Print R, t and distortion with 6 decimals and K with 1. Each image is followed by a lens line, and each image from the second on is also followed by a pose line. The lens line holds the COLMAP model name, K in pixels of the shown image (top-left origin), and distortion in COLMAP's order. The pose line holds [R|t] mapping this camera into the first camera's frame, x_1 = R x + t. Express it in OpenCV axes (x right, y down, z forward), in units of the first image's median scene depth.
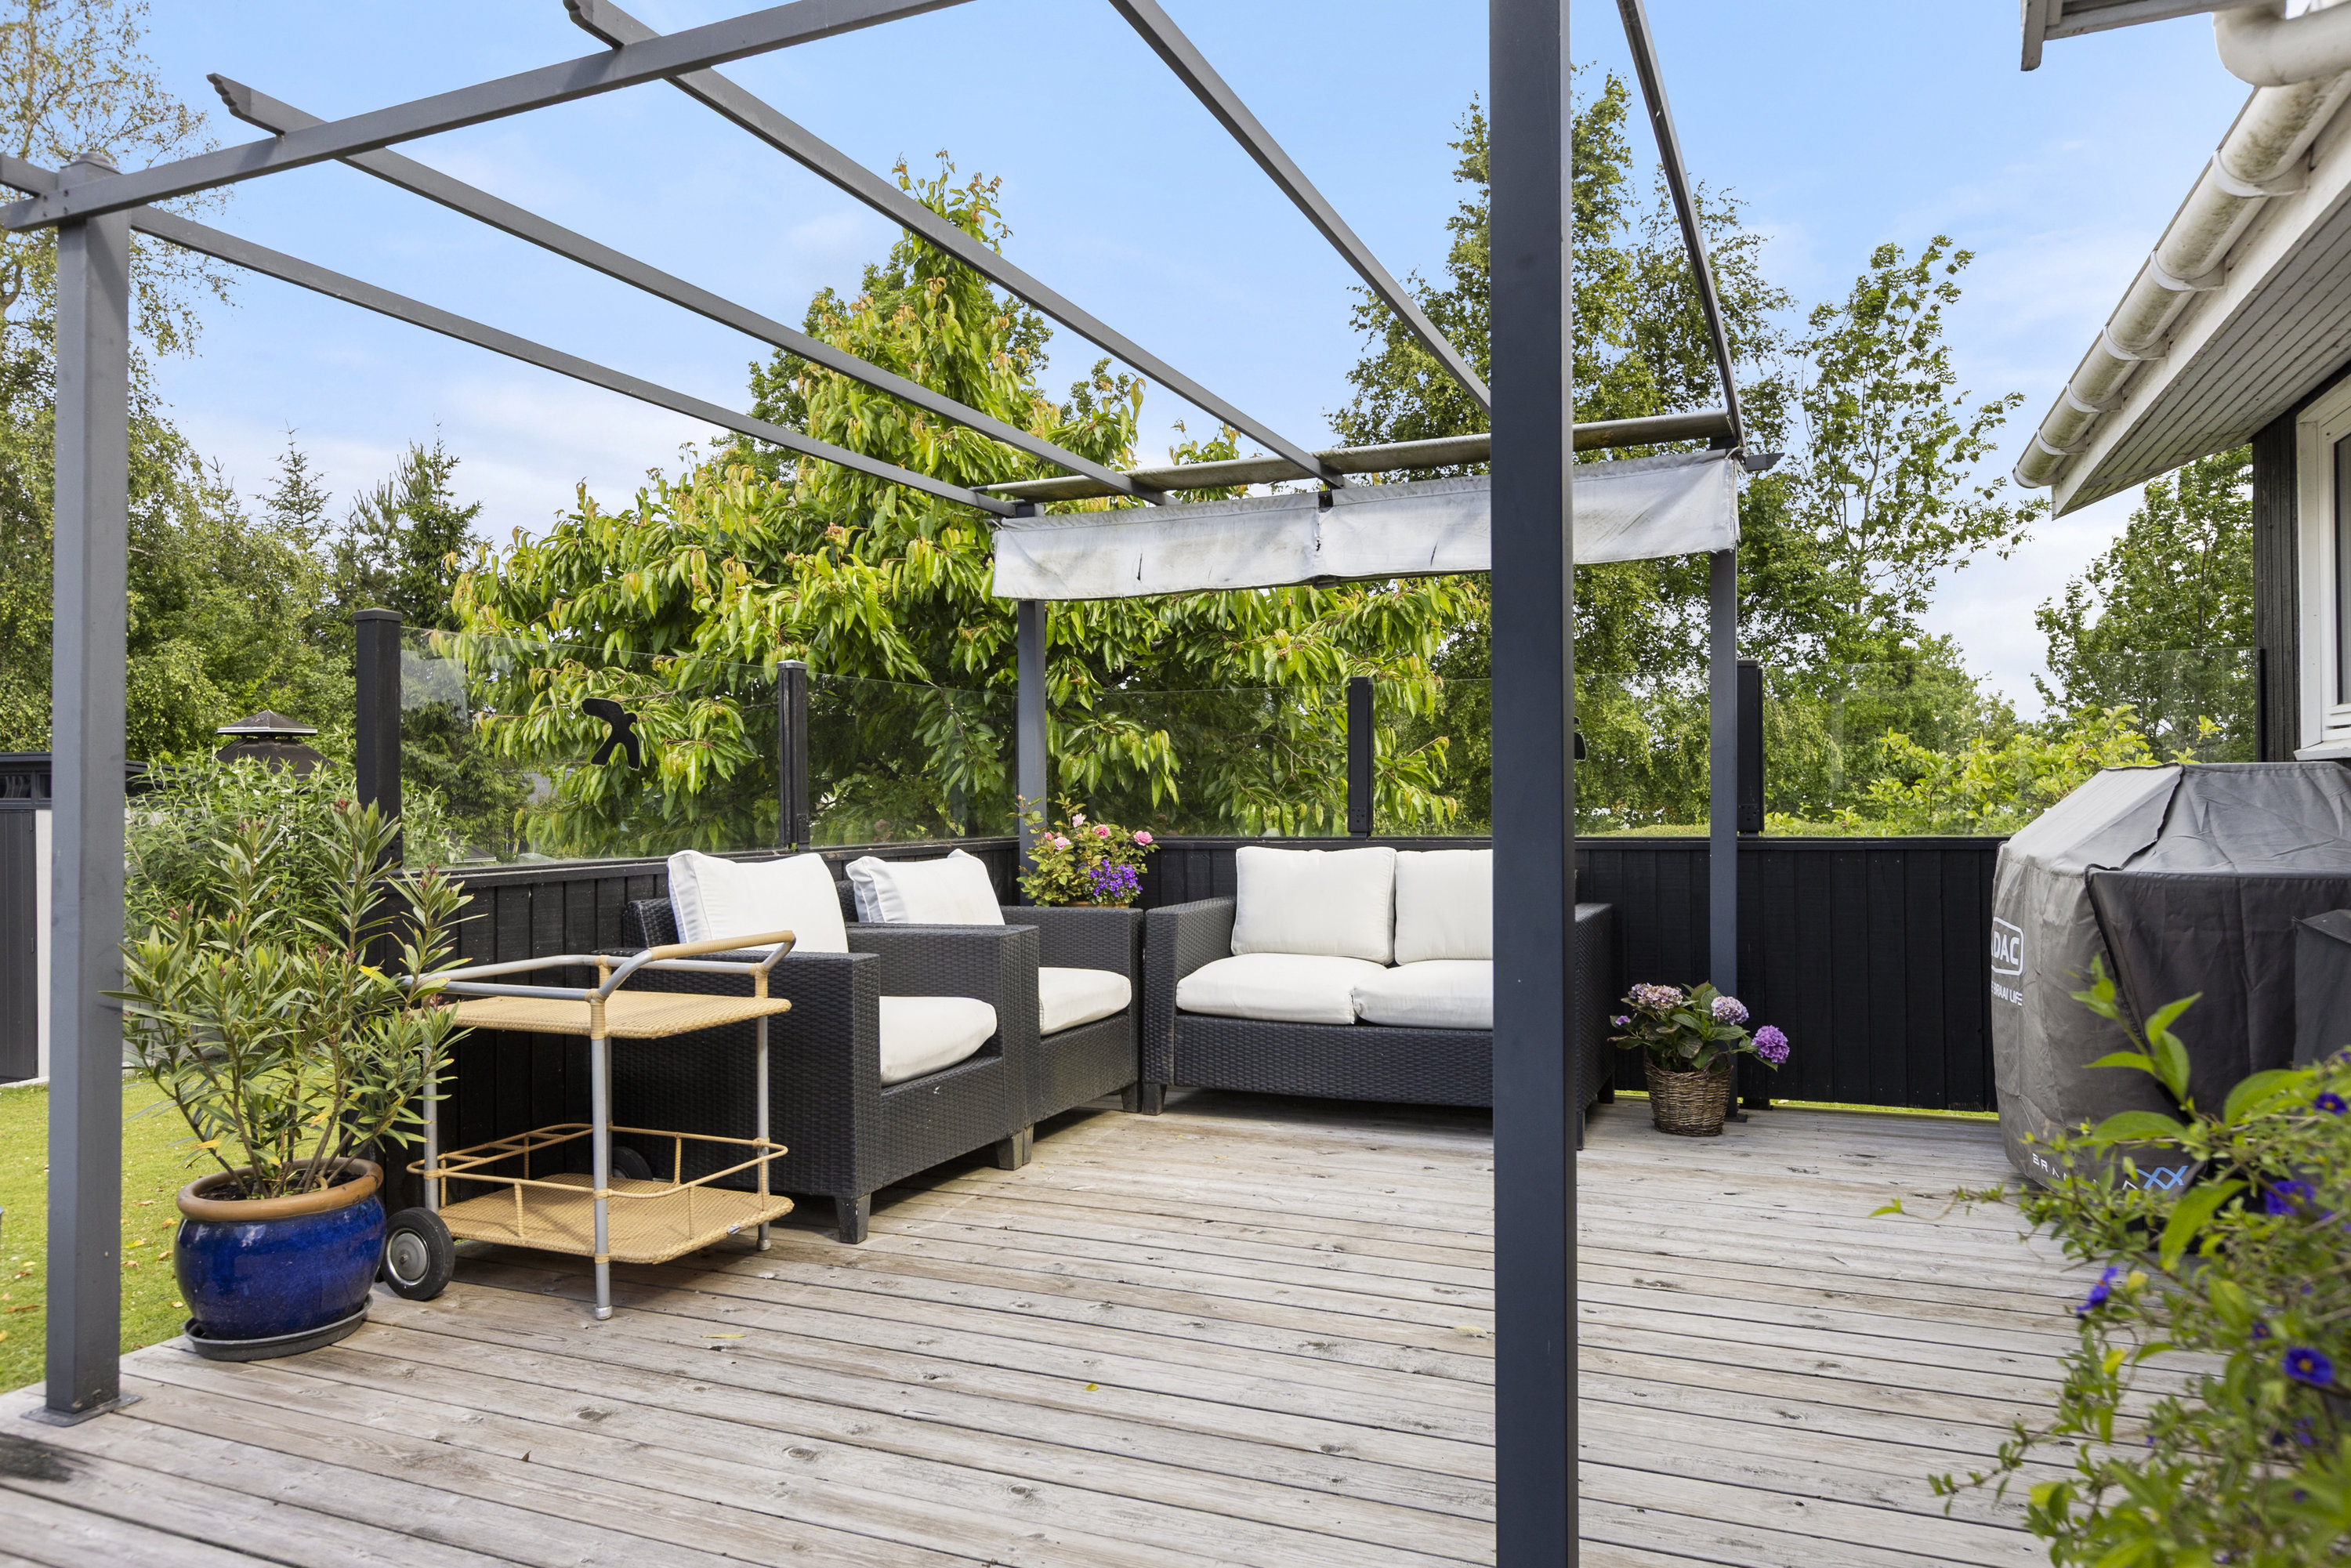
lens RADIAL K [[1529.9, 0, 1175.5], [0, 1529.9, 784.0], [0, 0, 1]] dist [0.006205, 0.000893]
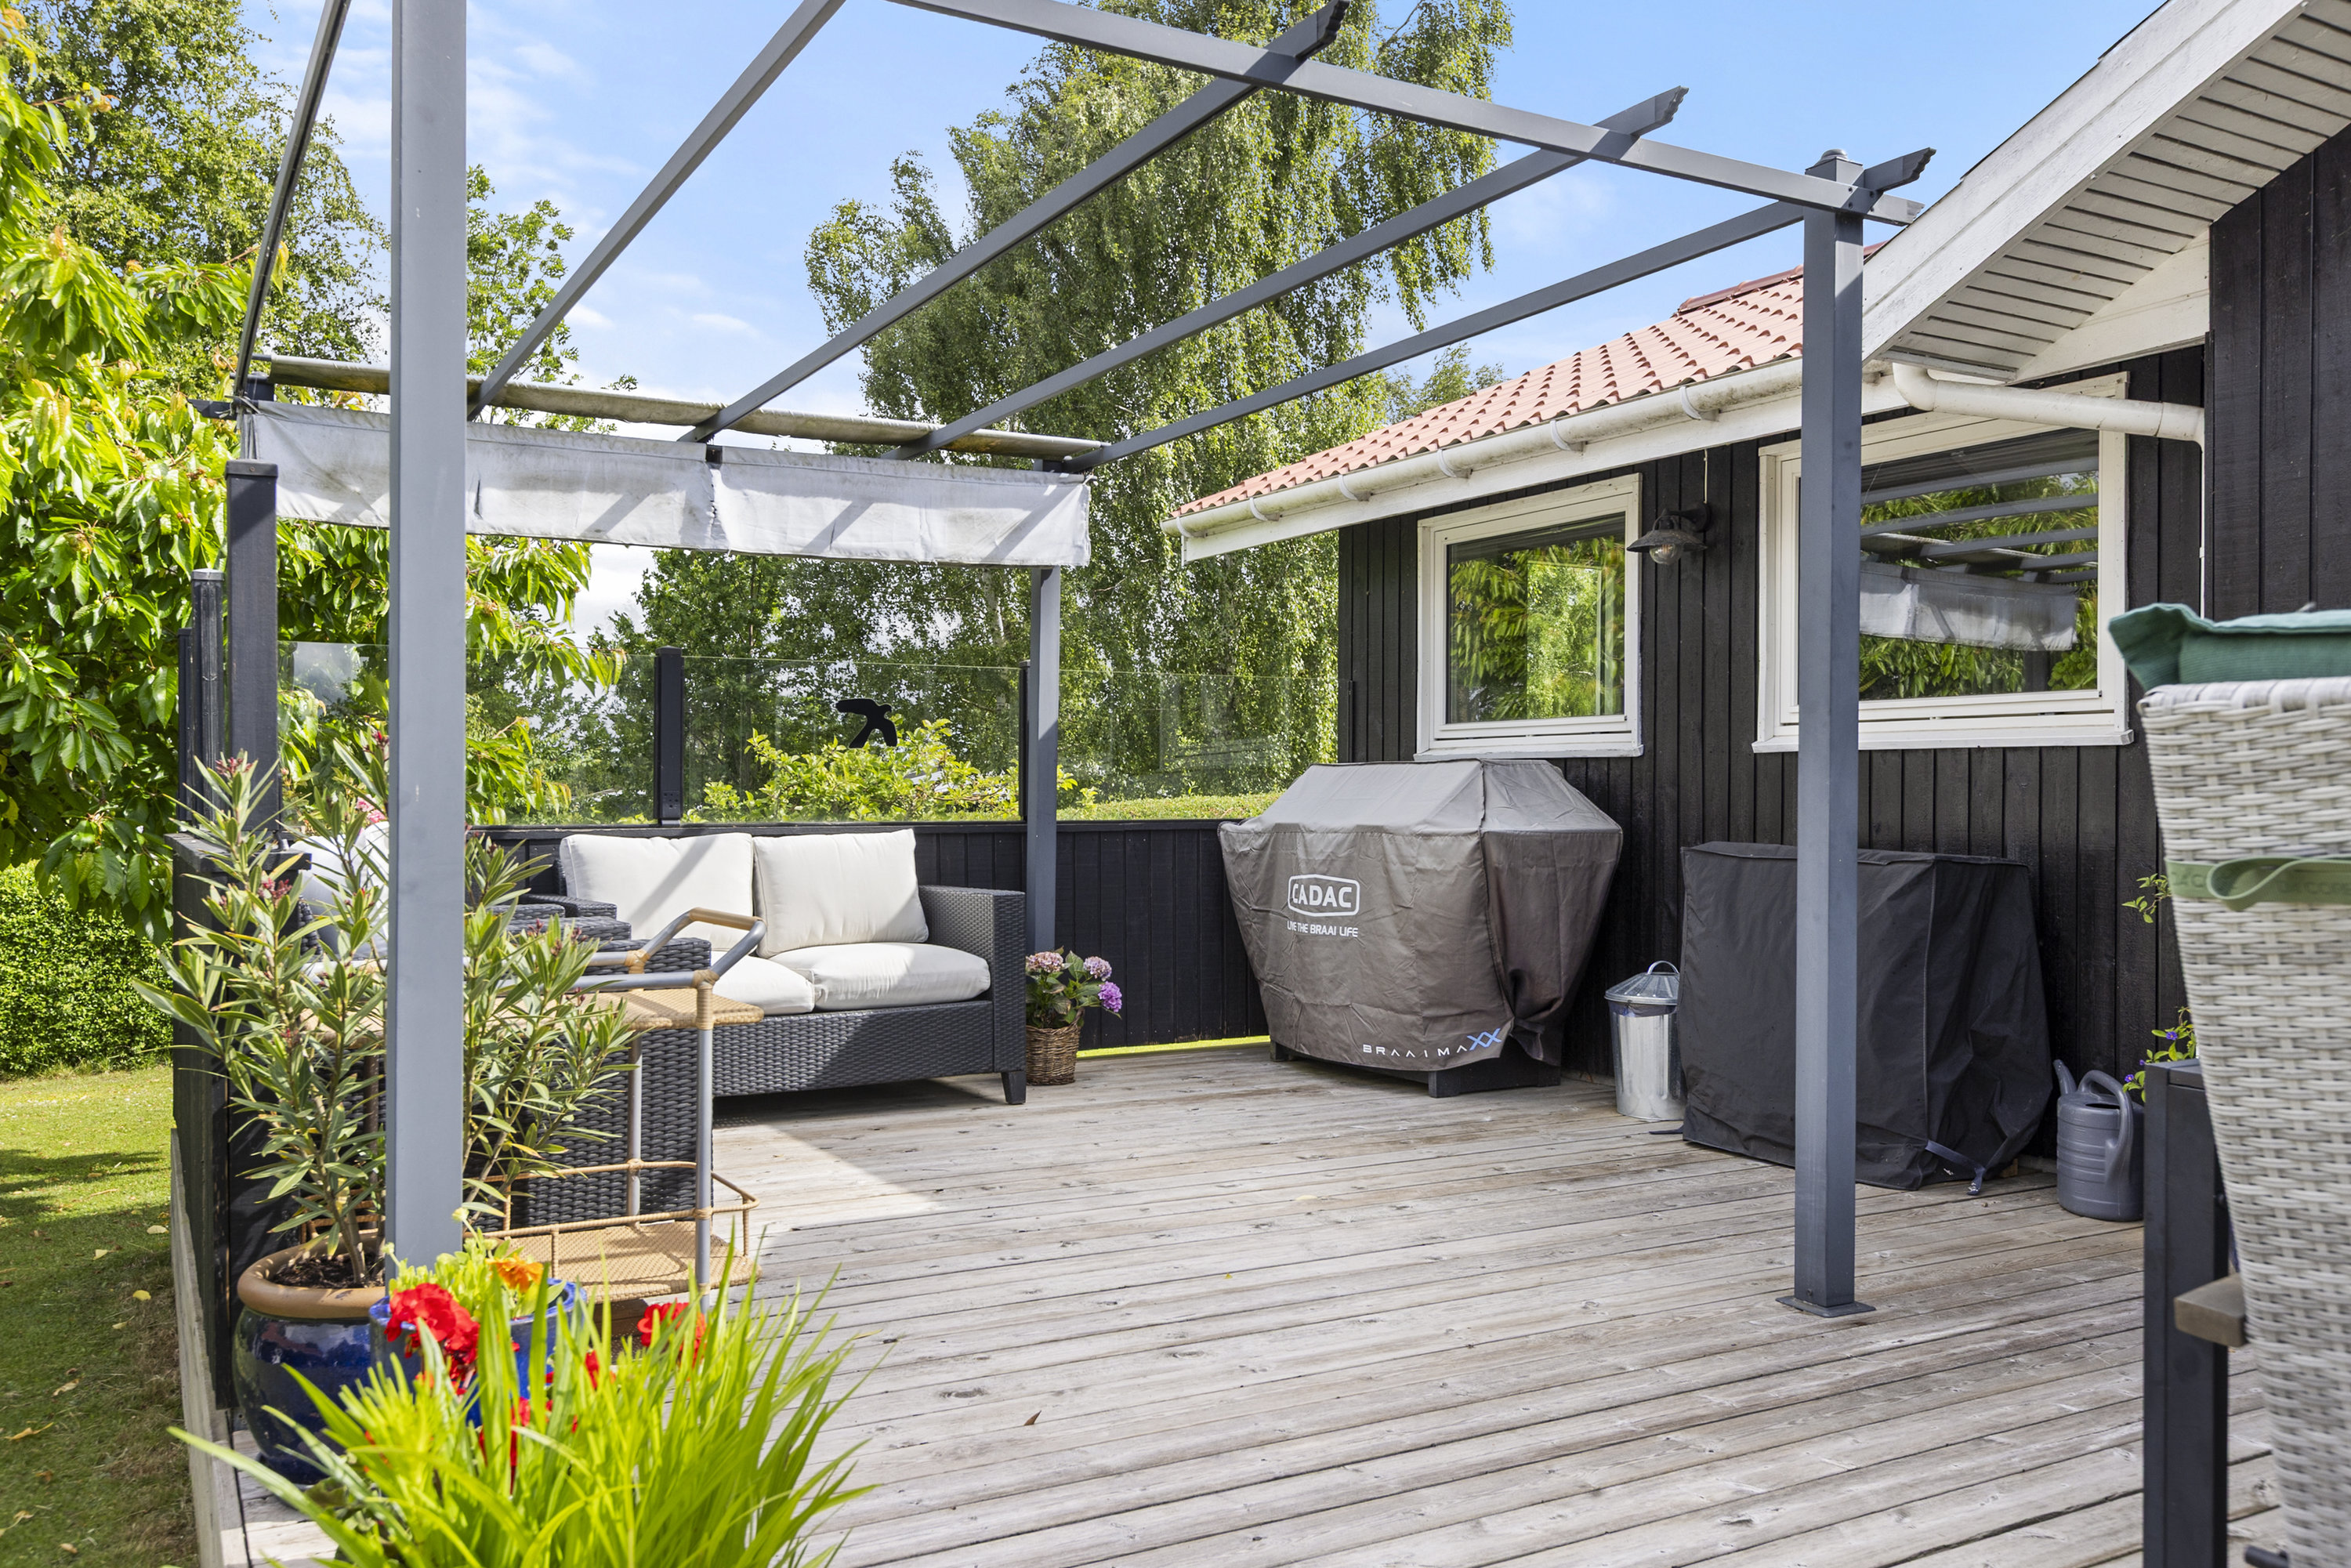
lens RADIAL K [[1828.5, 0, 1173.7], [0, 1828.5, 823.3], [0, 0, 1]] dist [-0.002071, -0.002046]
pose [[0.606988, 0.000990, 0.794710, -0.945400], [-0.009861, 0.999932, 0.006287, 0.041867], [-0.794650, -0.011652, 0.606957, 0.175649]]
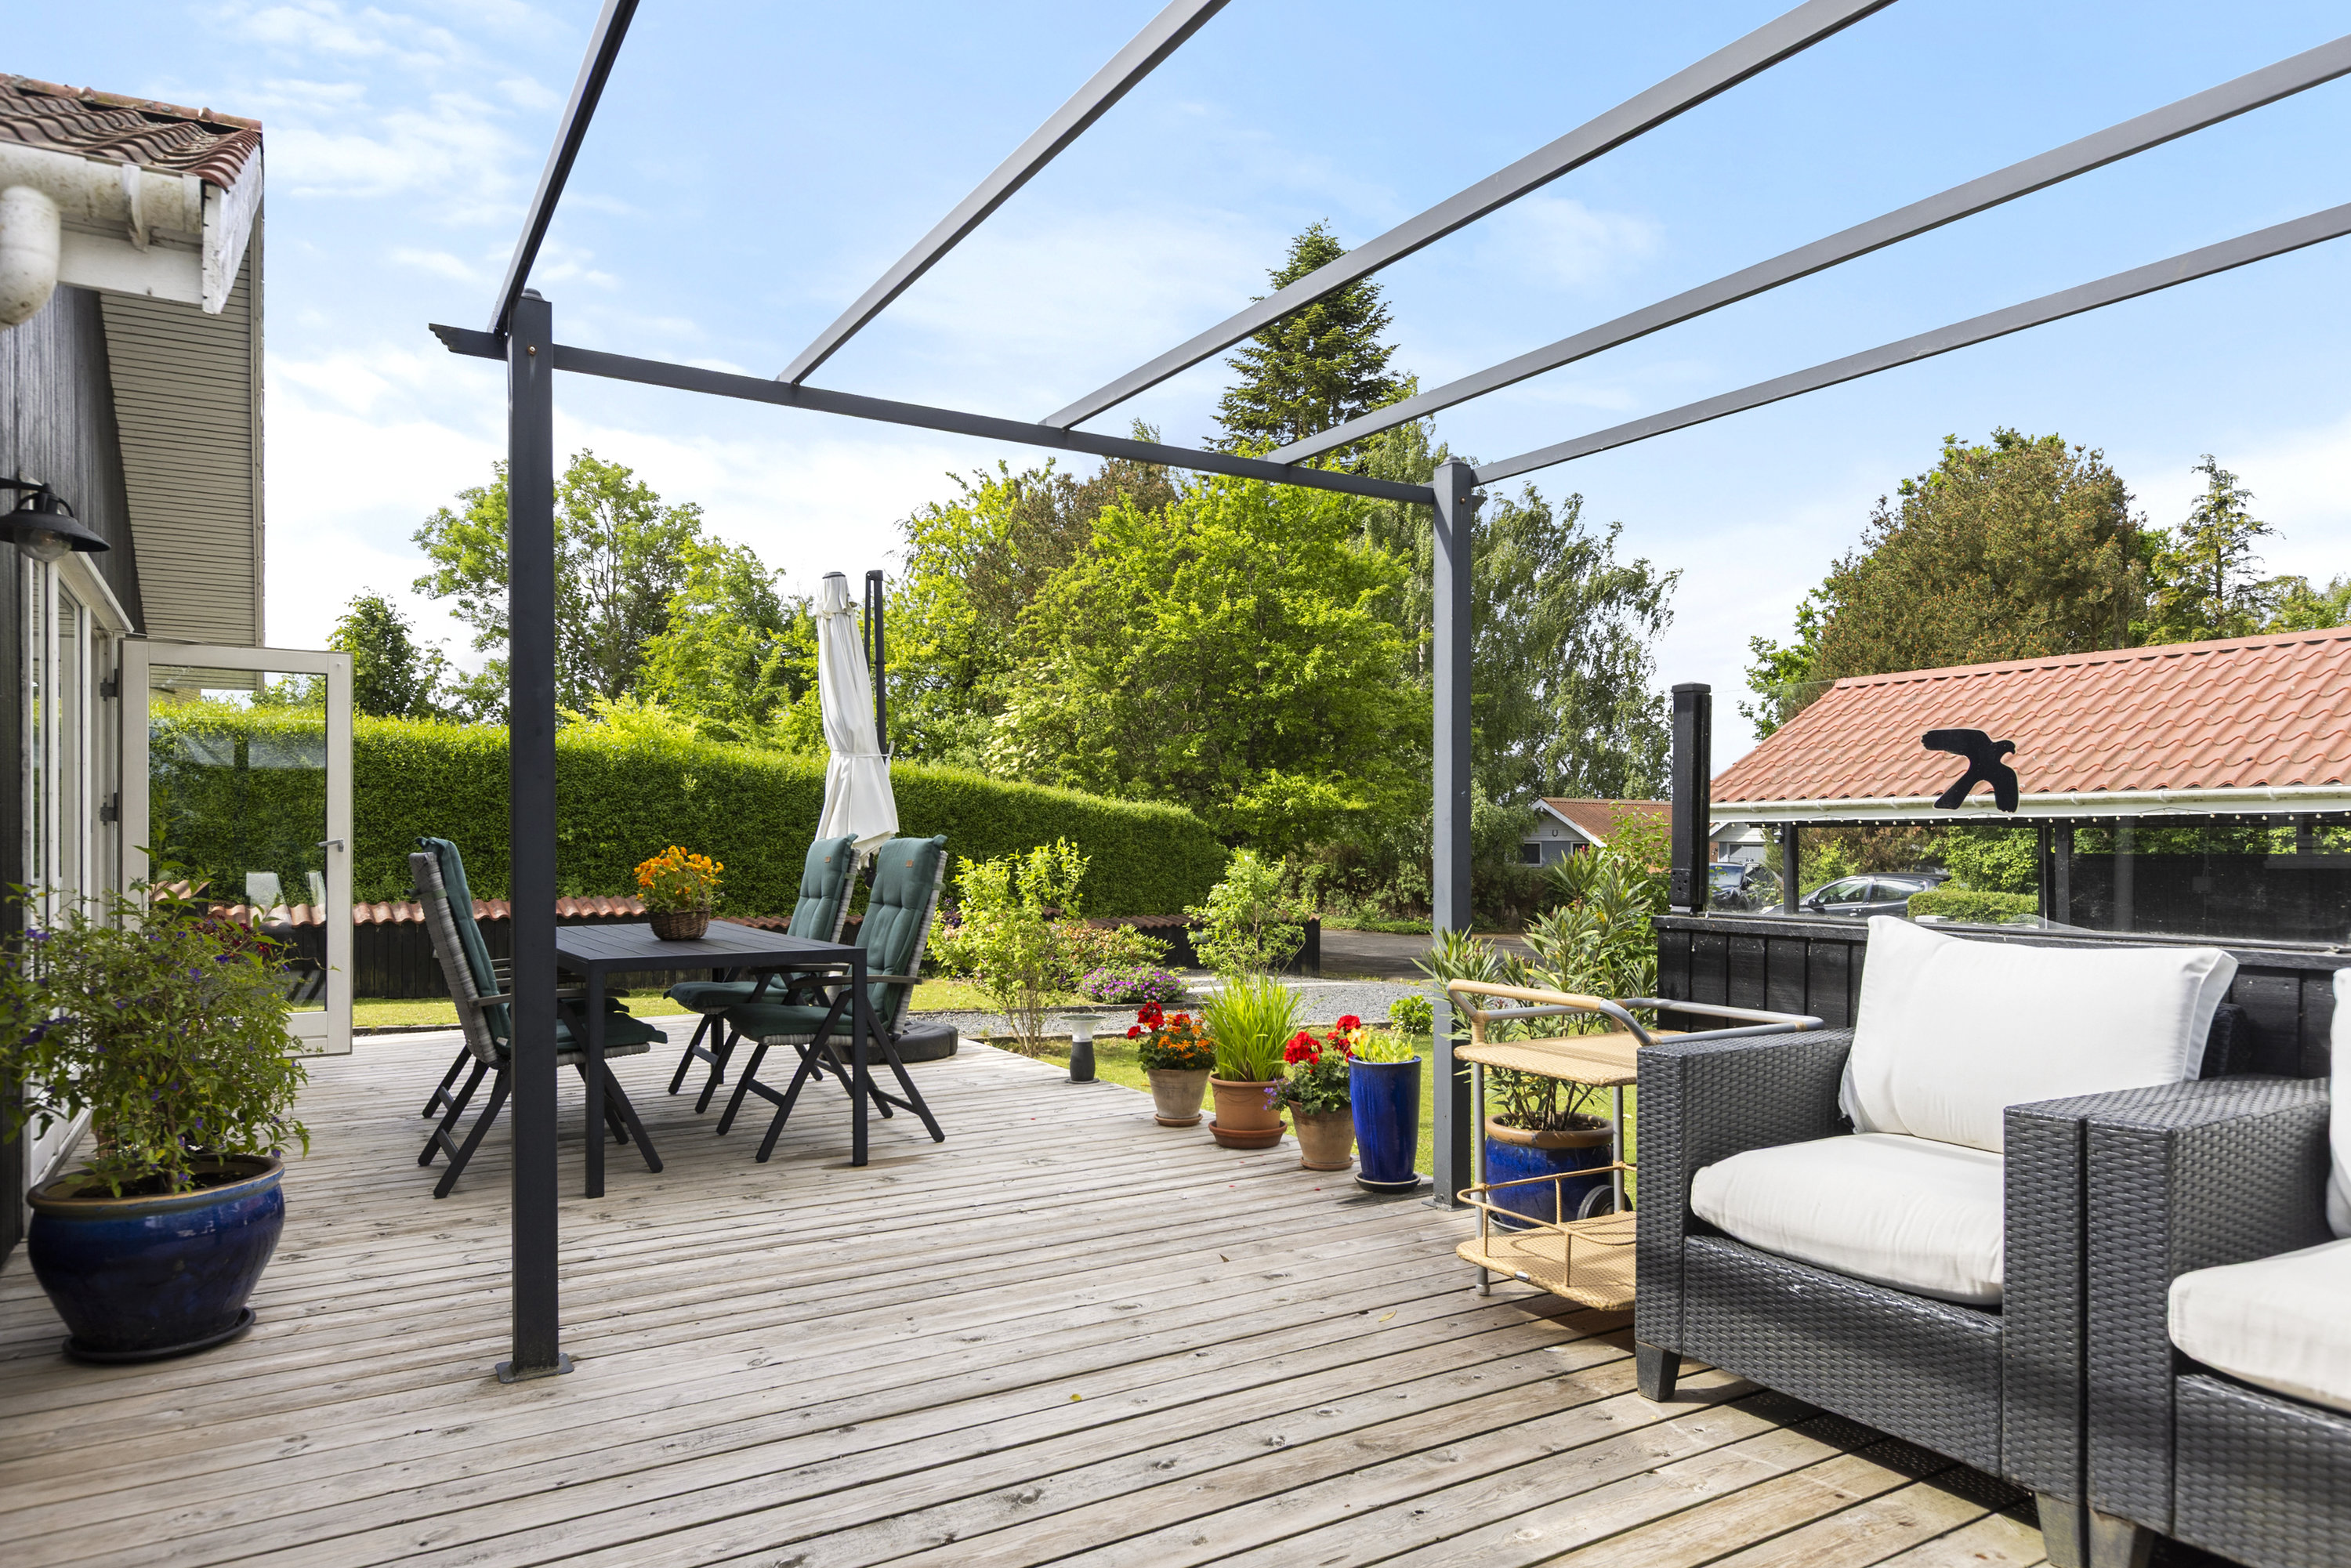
lens RADIAL K [[1488.2, 0, 1175.5], [0, 1488.2, 784.0], [0, 0, 1]] dist [0.001247, 0.000206]
pose [[-0.589659, -0.021412, -0.807368, 0.643827], [0.011193, 0.999336, -0.034678, -0.003198], [0.807575, -0.029485, -0.589028, 1.393498]]
